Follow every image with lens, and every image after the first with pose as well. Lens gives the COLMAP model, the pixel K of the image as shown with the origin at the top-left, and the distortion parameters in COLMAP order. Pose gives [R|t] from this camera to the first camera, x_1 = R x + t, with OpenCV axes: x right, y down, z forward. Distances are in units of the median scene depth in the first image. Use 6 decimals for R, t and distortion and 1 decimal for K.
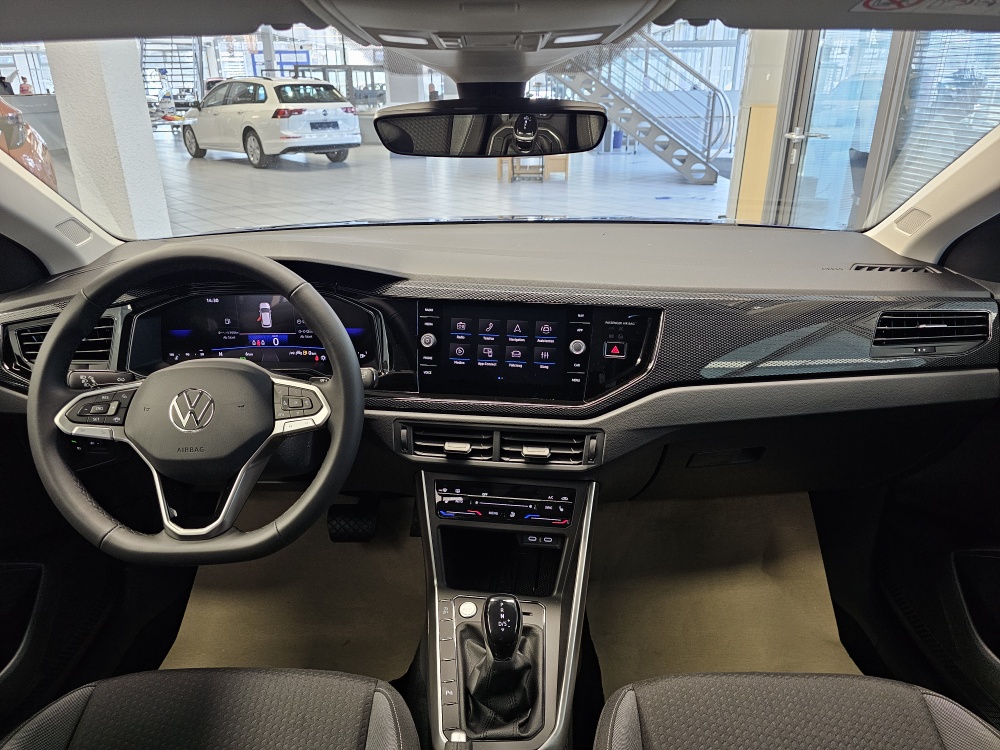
lens RADIAL K [[677.3, 0, 506.8], [0, 677.3, 367.3], [0, 0, 1]] dist [0.062230, -0.065579]
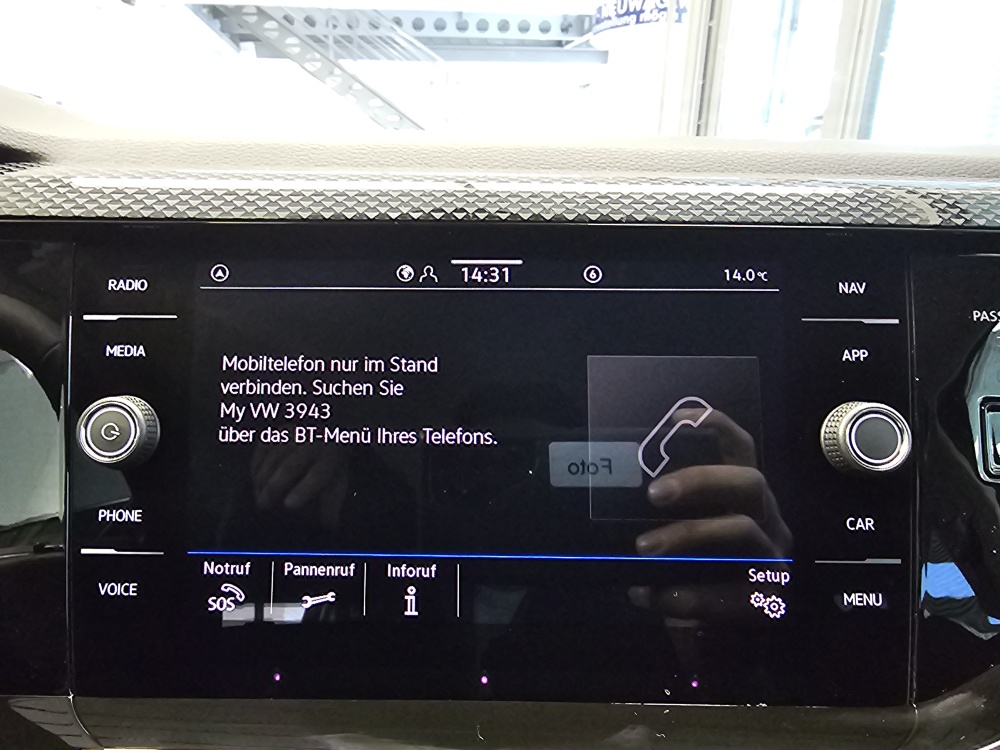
lens RADIAL K [[696.5, 0, 493.8], [0, 696.5, 381.5], [0, 0, 1]] dist [0.001655, -0.006792]
pose [[0.993383, -0.033196, 0.109950, -0.028078], [0.042325, 0.995753, -0.081763, -0.033600], [-0.106769, 0.085876, 0.990568, 0.809982]]
